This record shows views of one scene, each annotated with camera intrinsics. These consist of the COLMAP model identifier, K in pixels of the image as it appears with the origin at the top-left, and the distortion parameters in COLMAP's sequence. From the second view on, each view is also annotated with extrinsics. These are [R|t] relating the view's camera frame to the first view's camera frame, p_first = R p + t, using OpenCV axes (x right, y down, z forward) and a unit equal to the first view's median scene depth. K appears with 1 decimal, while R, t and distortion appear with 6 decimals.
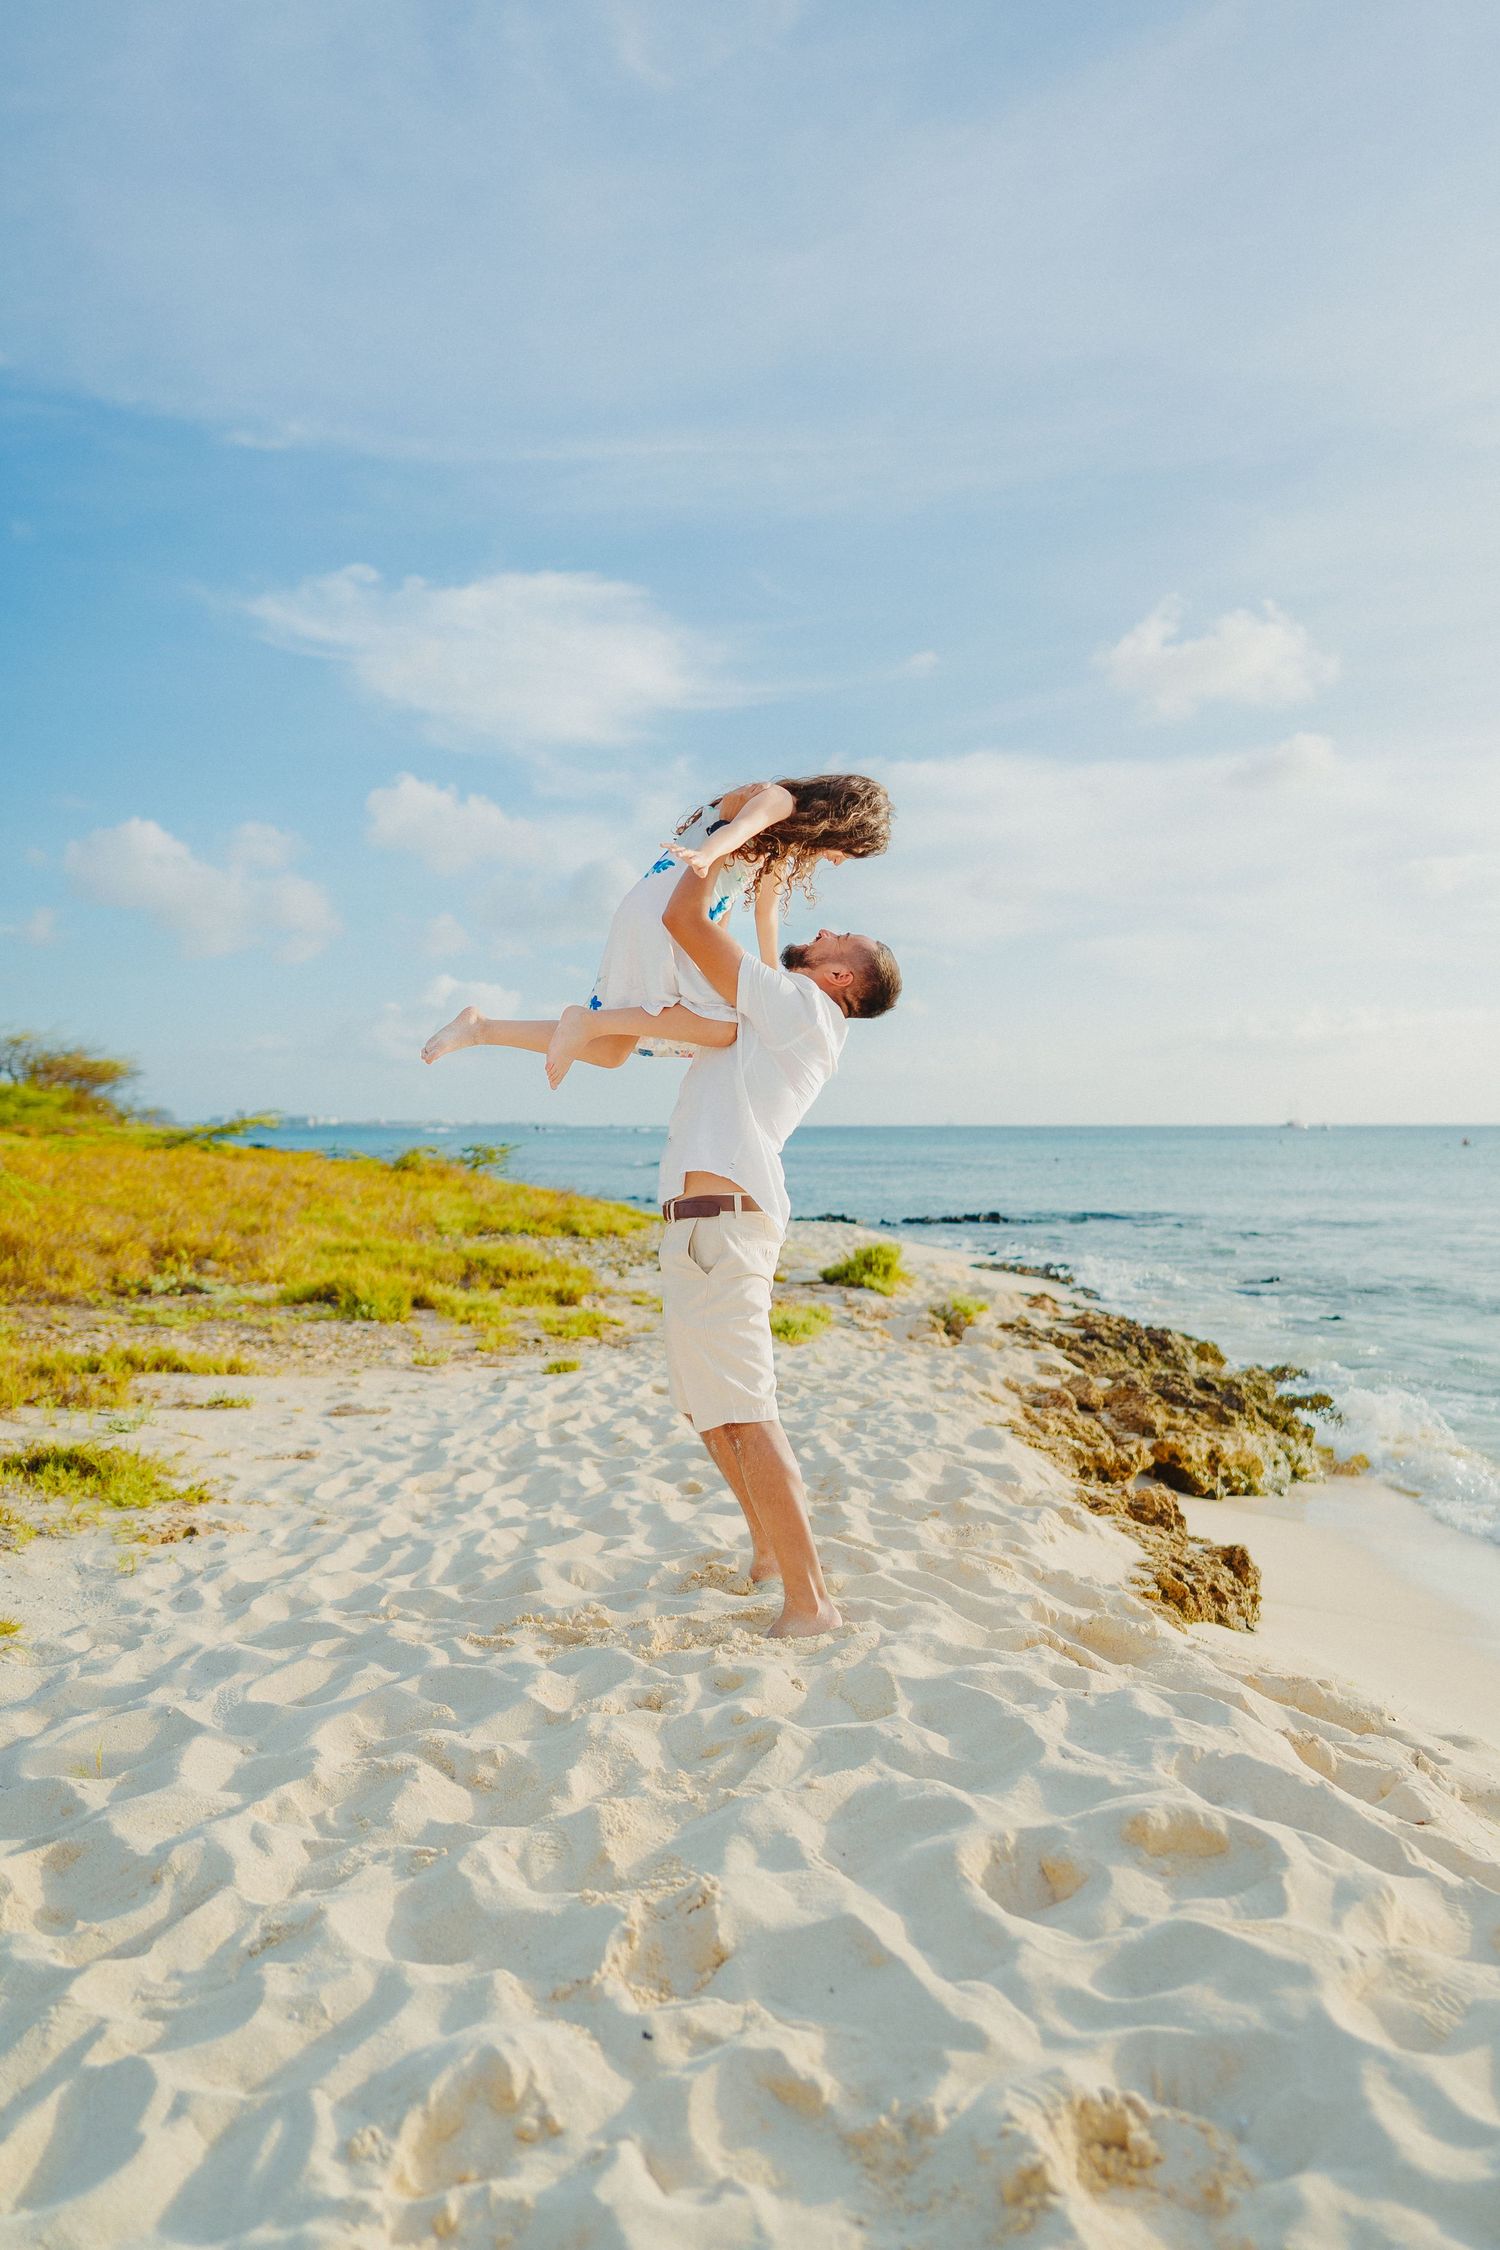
lens RADIAL K [[1649.5, 0, 750.0], [0, 1649.5, 1125.0], [0, 0, 1]] dist [0.000759, 0.002979]
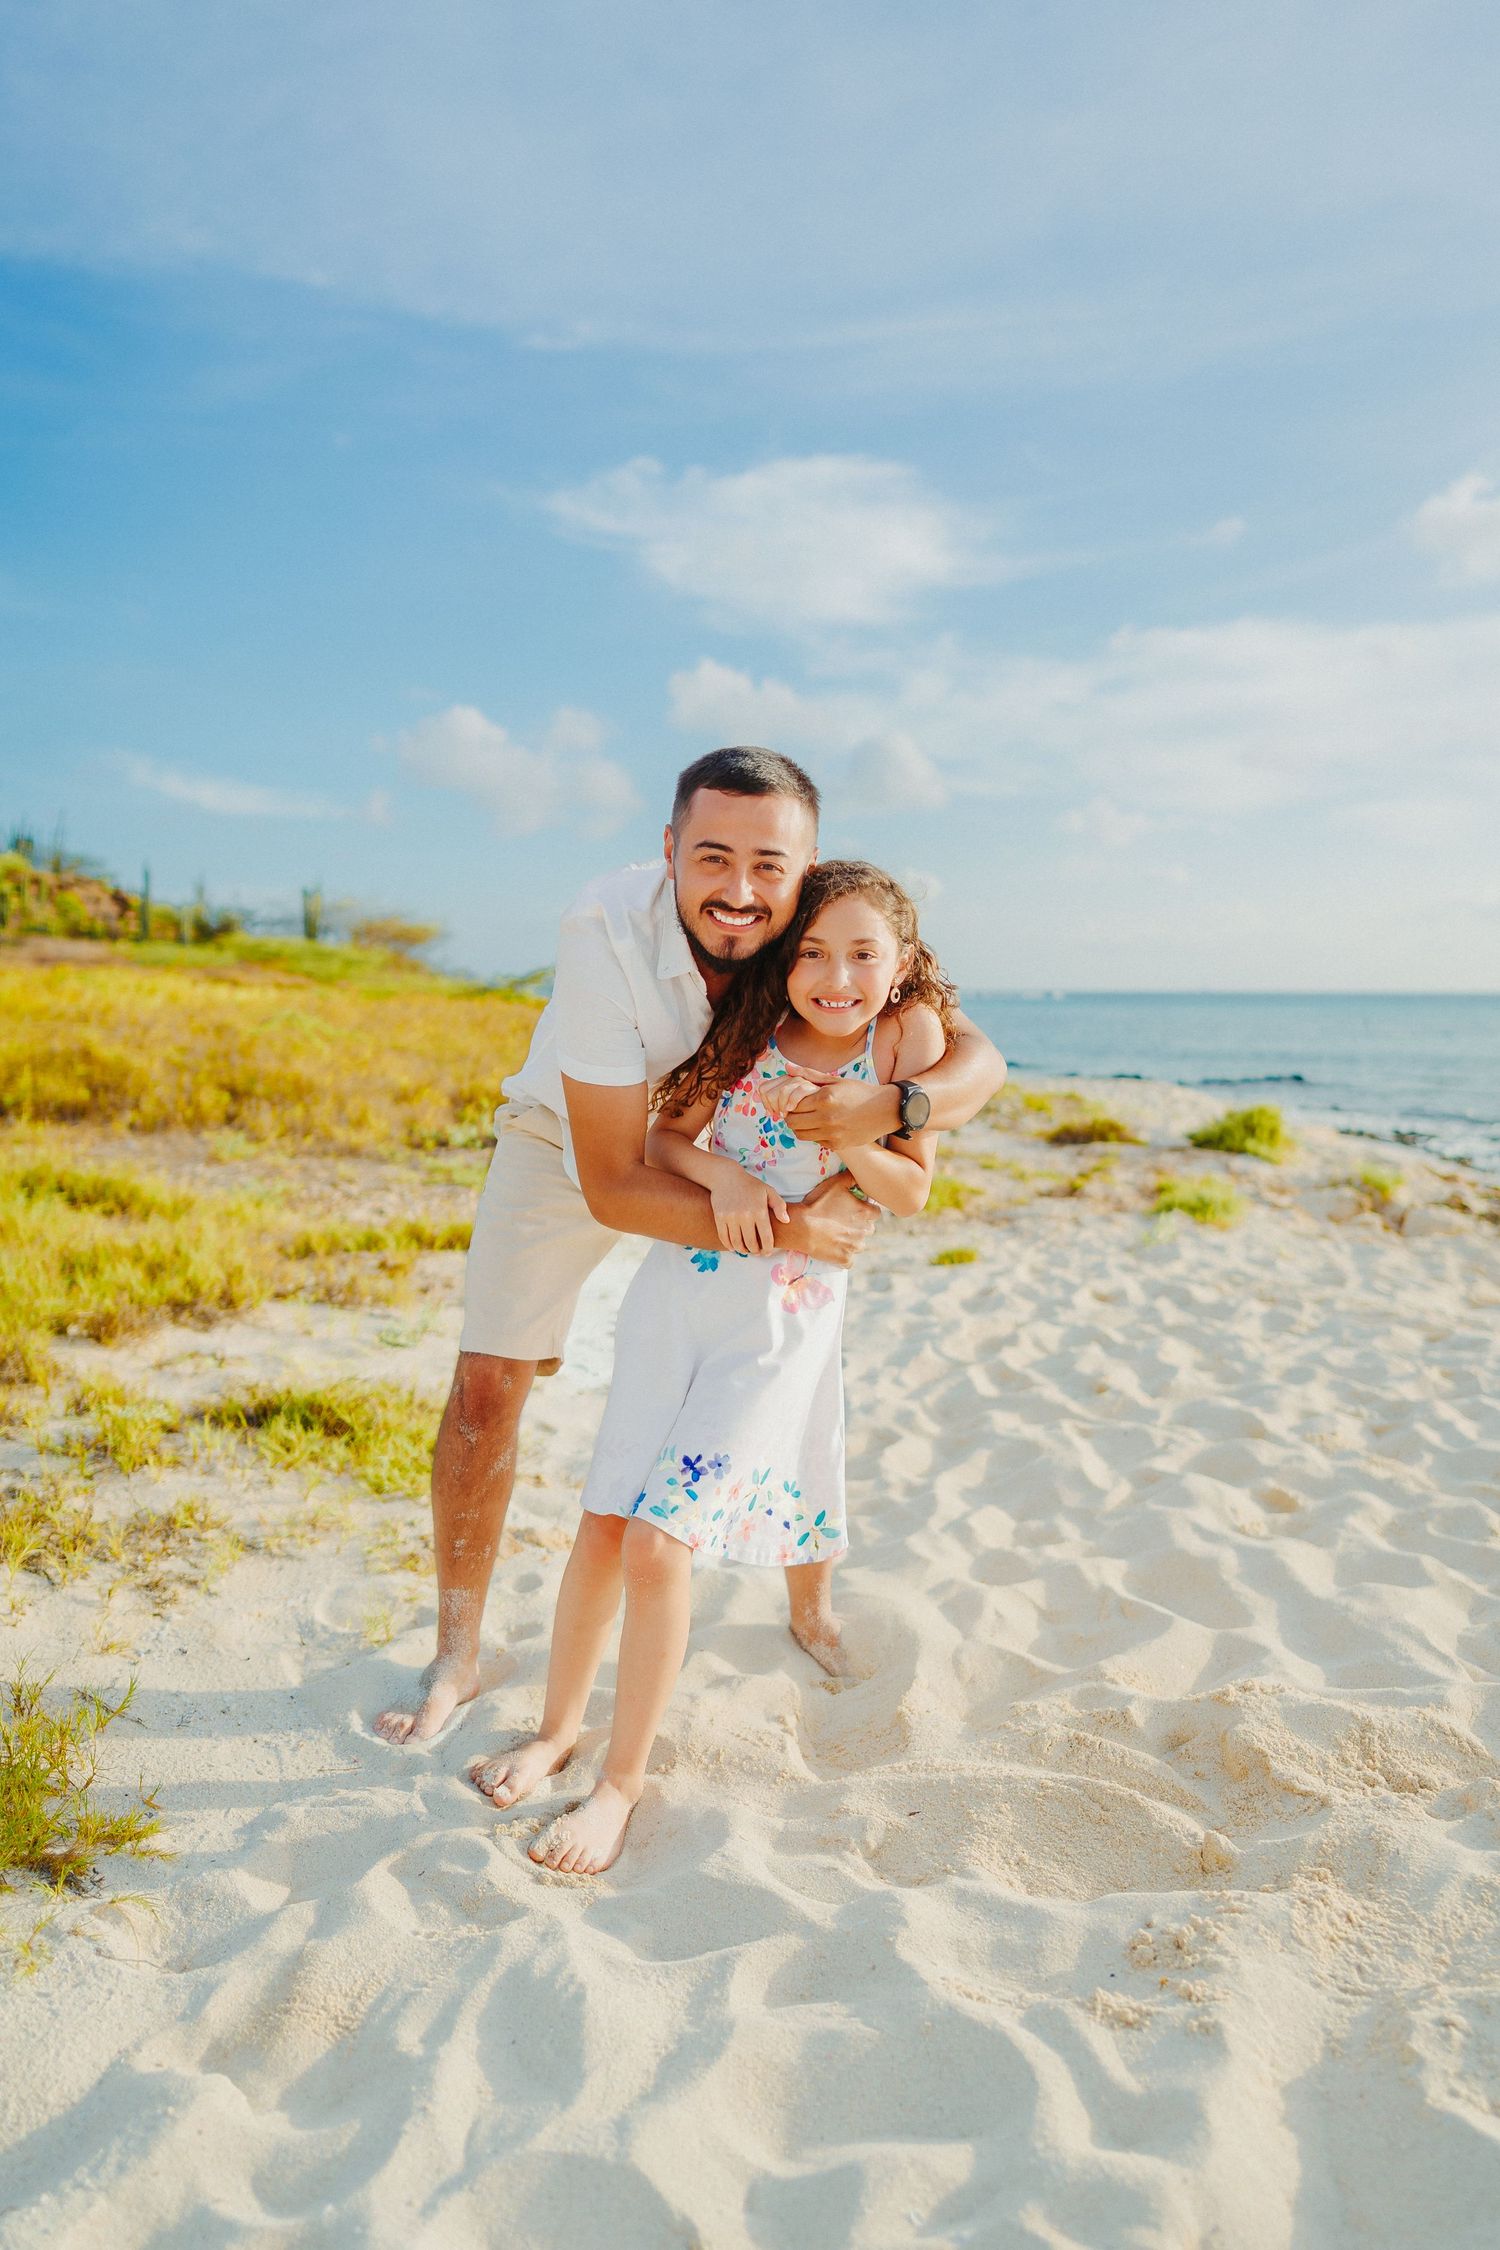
lens RADIAL K [[1479.5, 0, 750.0], [0, 1479.5, 1125.0], [0, 0, 1]] dist [0.004687, 0.002208]
pose [[0.987534, 0.018366, -0.156333, -0.083459], [-0.004492, 0.996053, 0.088642, 0.020336], [0.157344, -0.086835, 0.983719, 0.256200]]
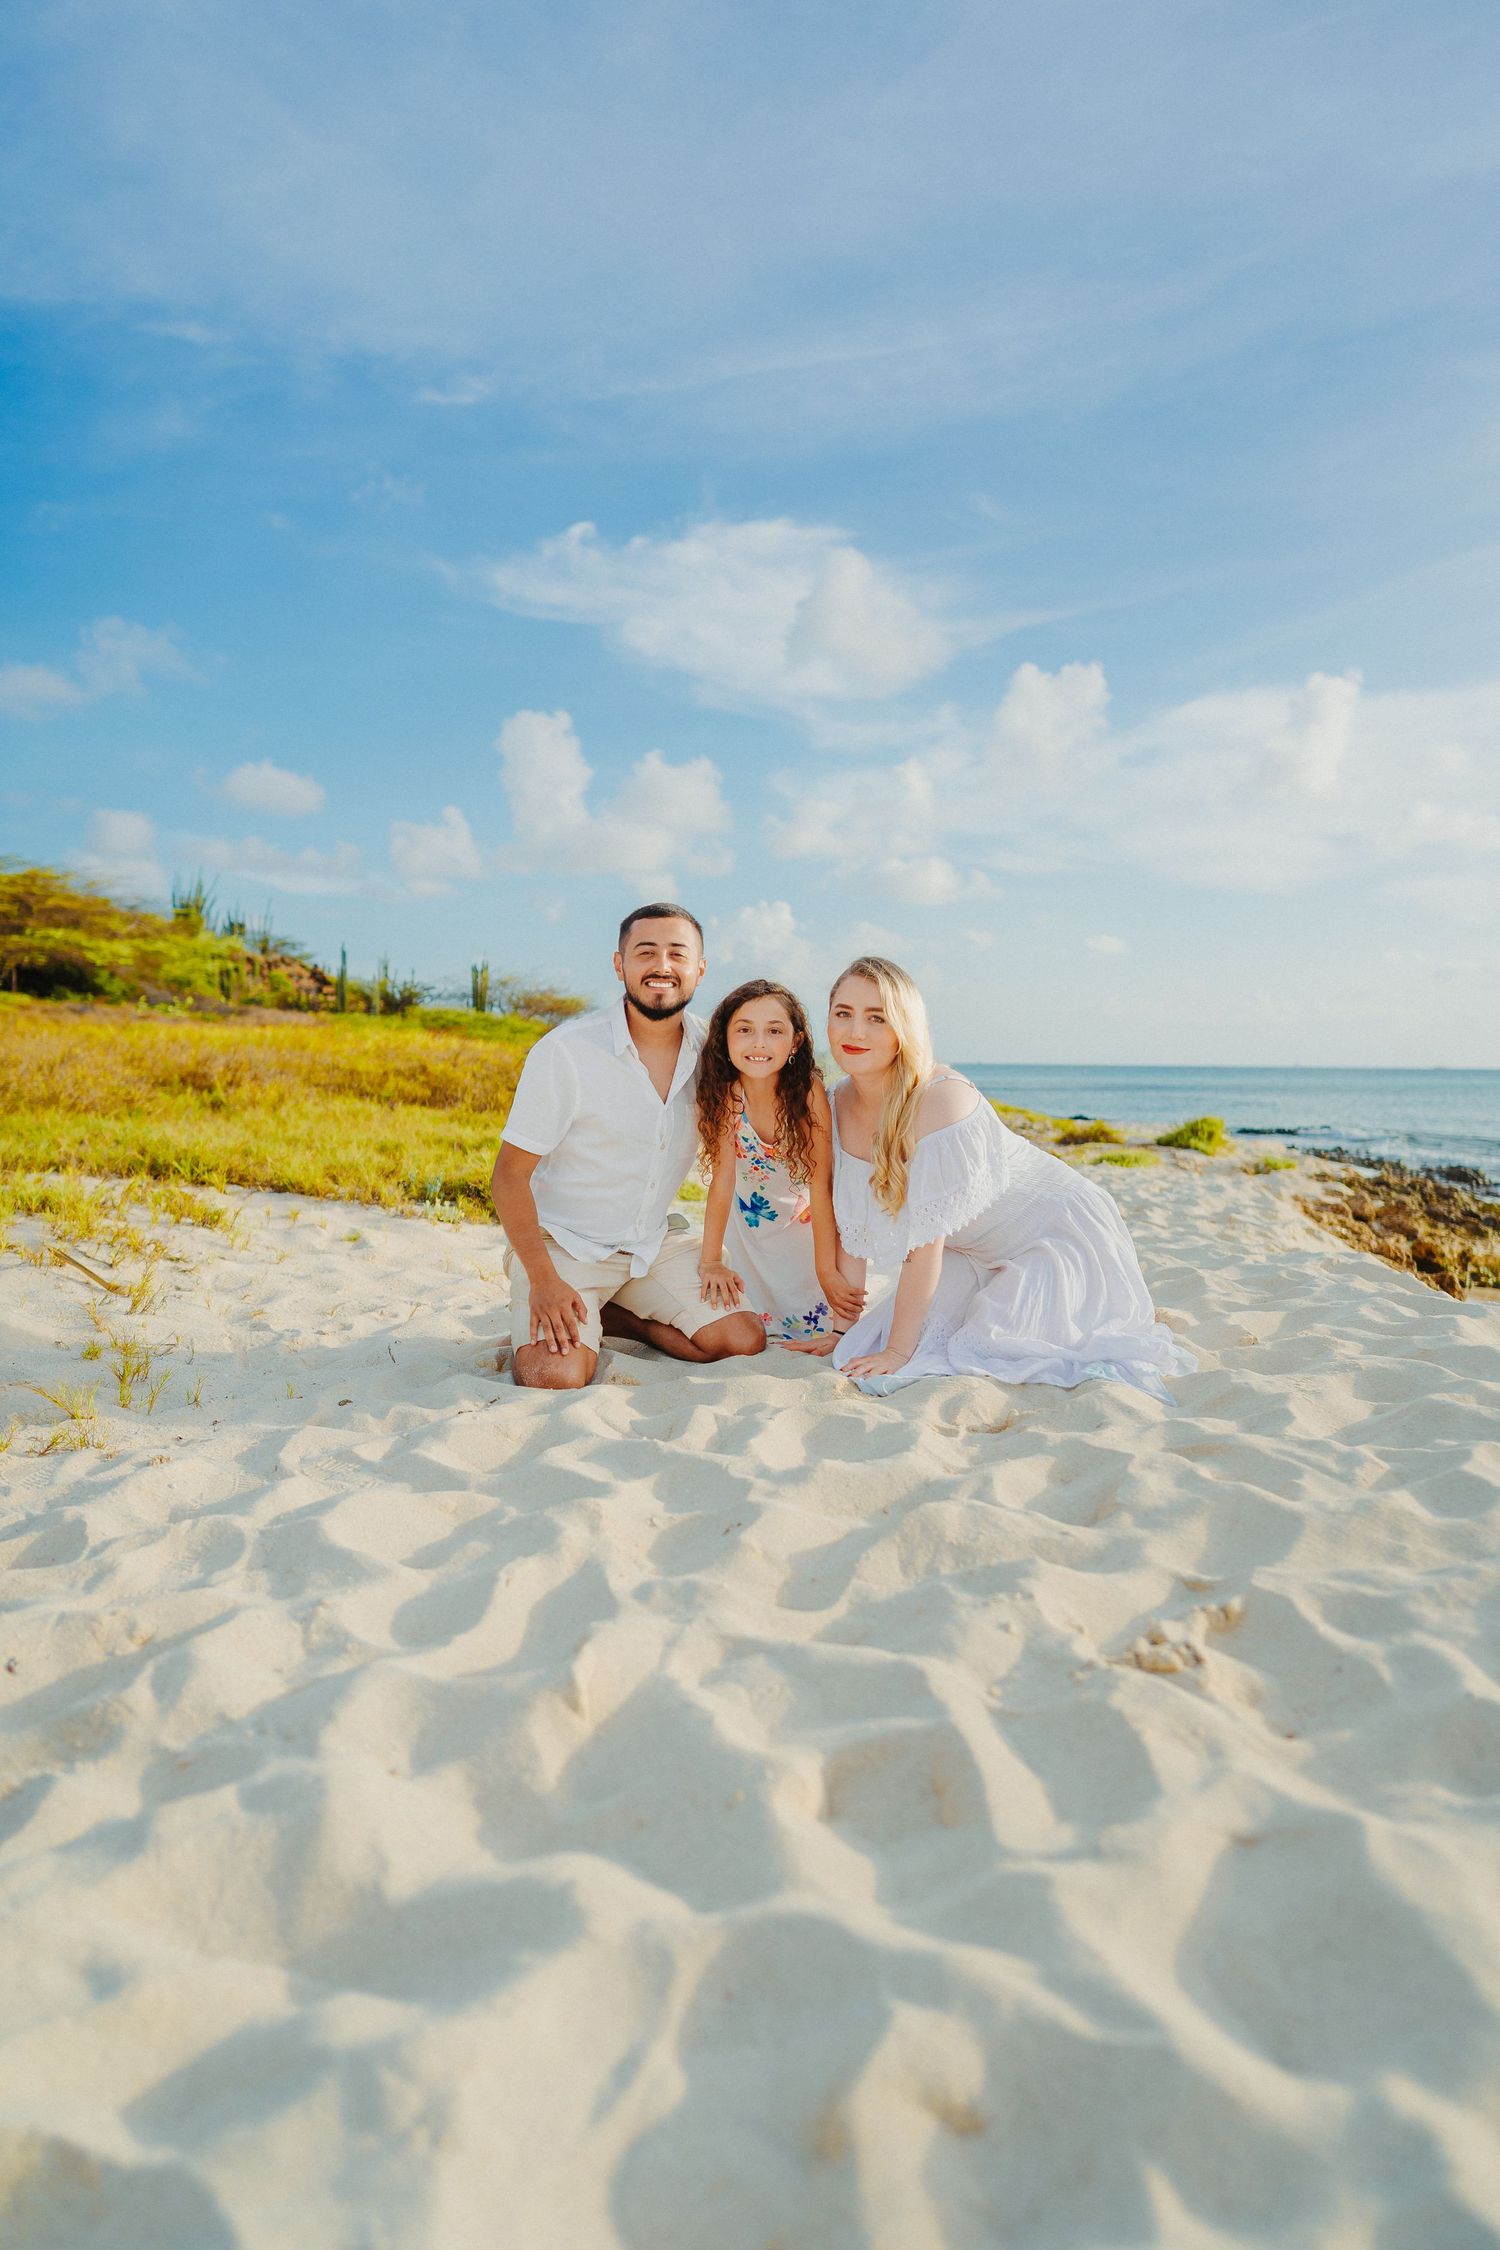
lens RADIAL K [[1479.5, 0, 750.0], [0, 1479.5, 1125.0], [0, 0, 1]] dist [0.004687, 0.002208]
pose [[0.972031, 0.019477, -0.234042, 0.009164], [-0.011249, 0.999273, 0.036441, 0.055318], [0.234581, -0.032789, 0.971543, -0.201828]]
